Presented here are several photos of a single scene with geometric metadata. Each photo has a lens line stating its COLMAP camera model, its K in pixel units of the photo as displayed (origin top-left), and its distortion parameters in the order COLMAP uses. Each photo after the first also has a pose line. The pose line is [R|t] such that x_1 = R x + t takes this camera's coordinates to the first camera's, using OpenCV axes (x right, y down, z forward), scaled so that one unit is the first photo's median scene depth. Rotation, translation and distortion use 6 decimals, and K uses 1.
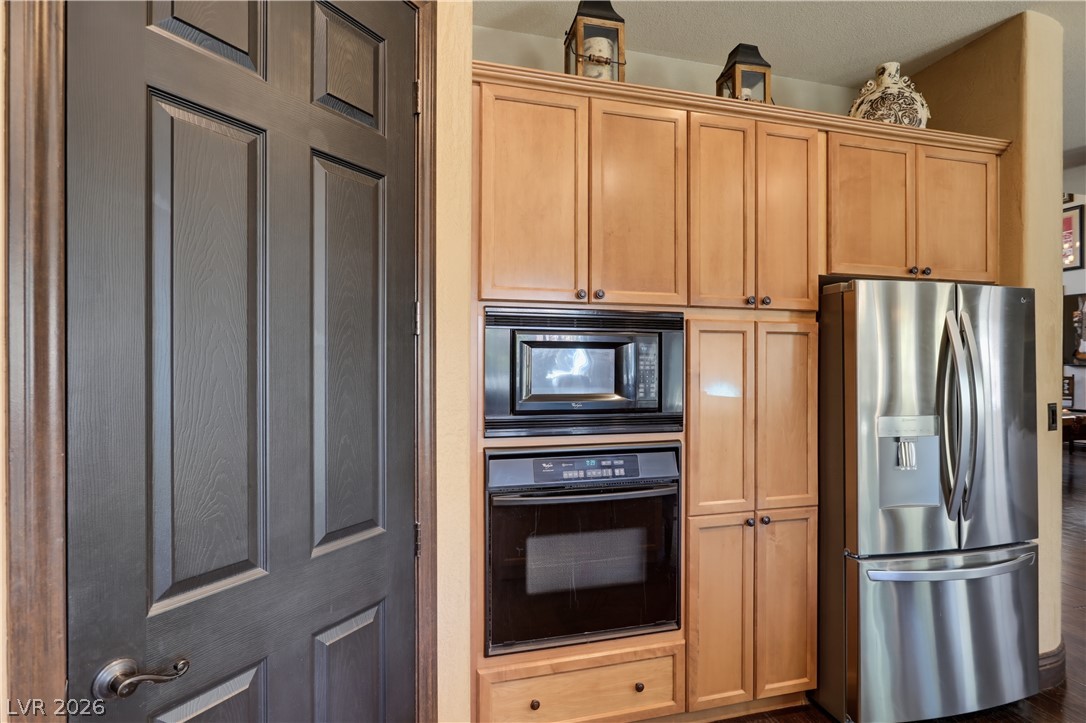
lens RADIAL K [[541.0, 0, 541.5], [0, 541.0, 357.3], [0, 0, 1]] dist [-0.004387, -0.001151]
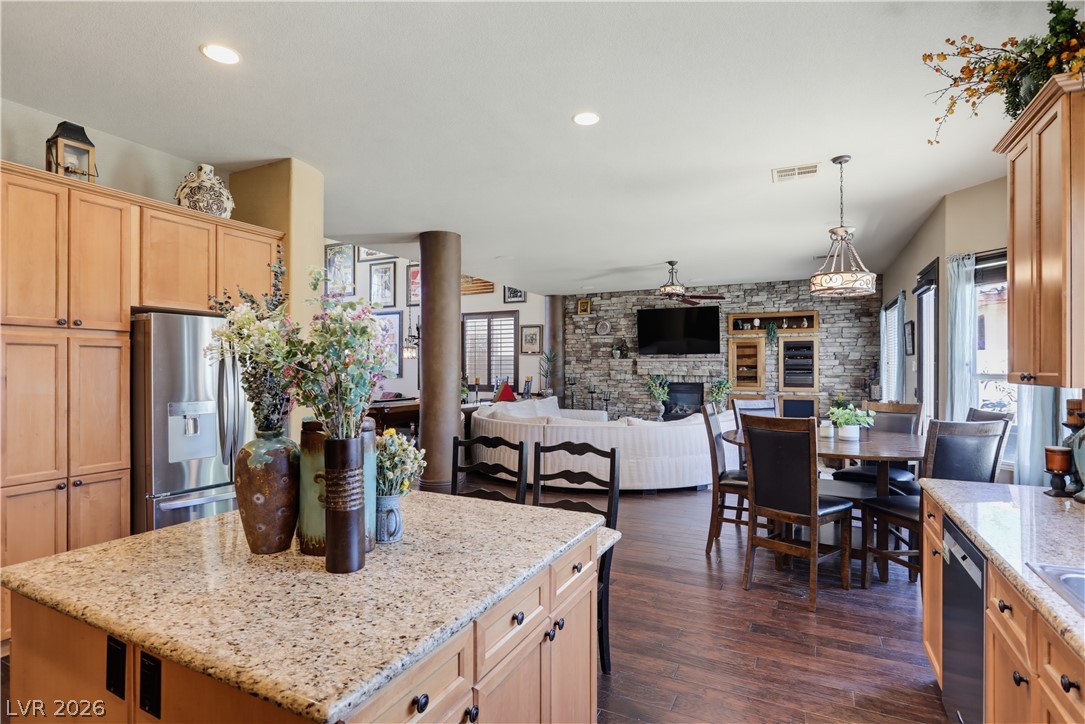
lens RADIAL K [[540.5, 0, 538.6], [0, 540.5, 367.1], [0, 0, 1]] dist [-0.004387, -0.001151]
pose [[0.662131, -0.005223, 0.749370, 0.160263], [0.003432, 0.999986, 0.003937, 0.005547], [-0.749380, -0.000035, 0.662140, -0.744519]]
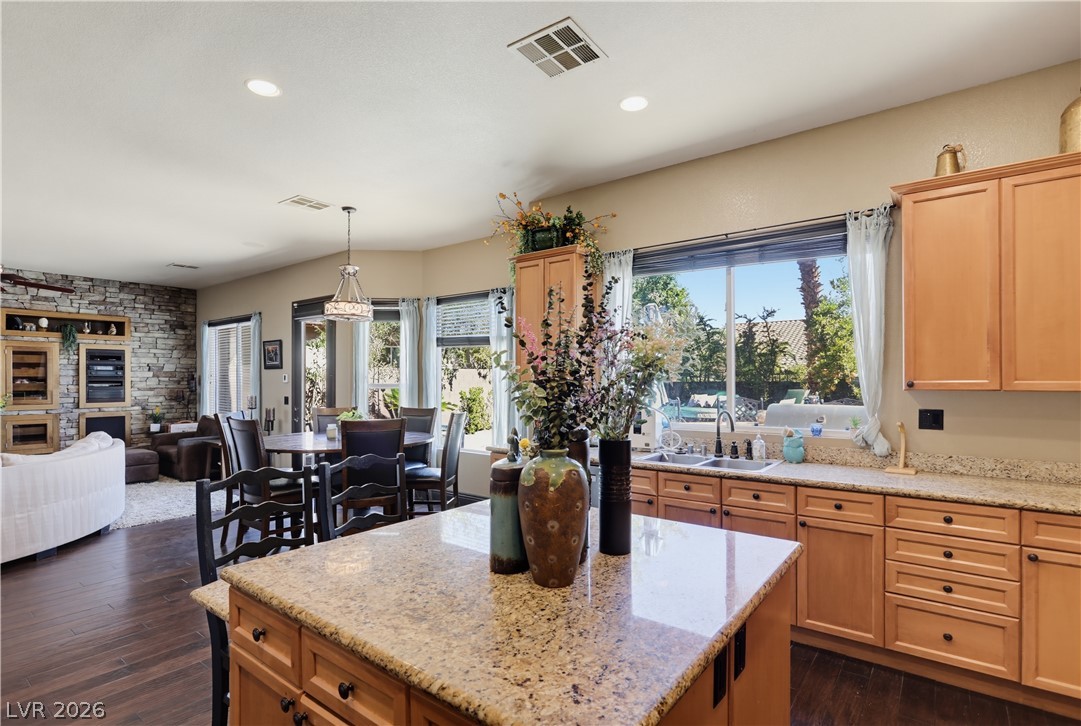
lens RADIAL K [[538.6, 0, 537.7], [0, 538.6, 378.1], [0, 0, 1]] dist [-0.004387, -0.001151]
pose [[-0.611168, -0.003168, 0.791495, -0.240311], [-0.002291, 0.999995, 0.002233, 0.006197], [-0.791498, -0.000449, -0.611172, 1.649372]]
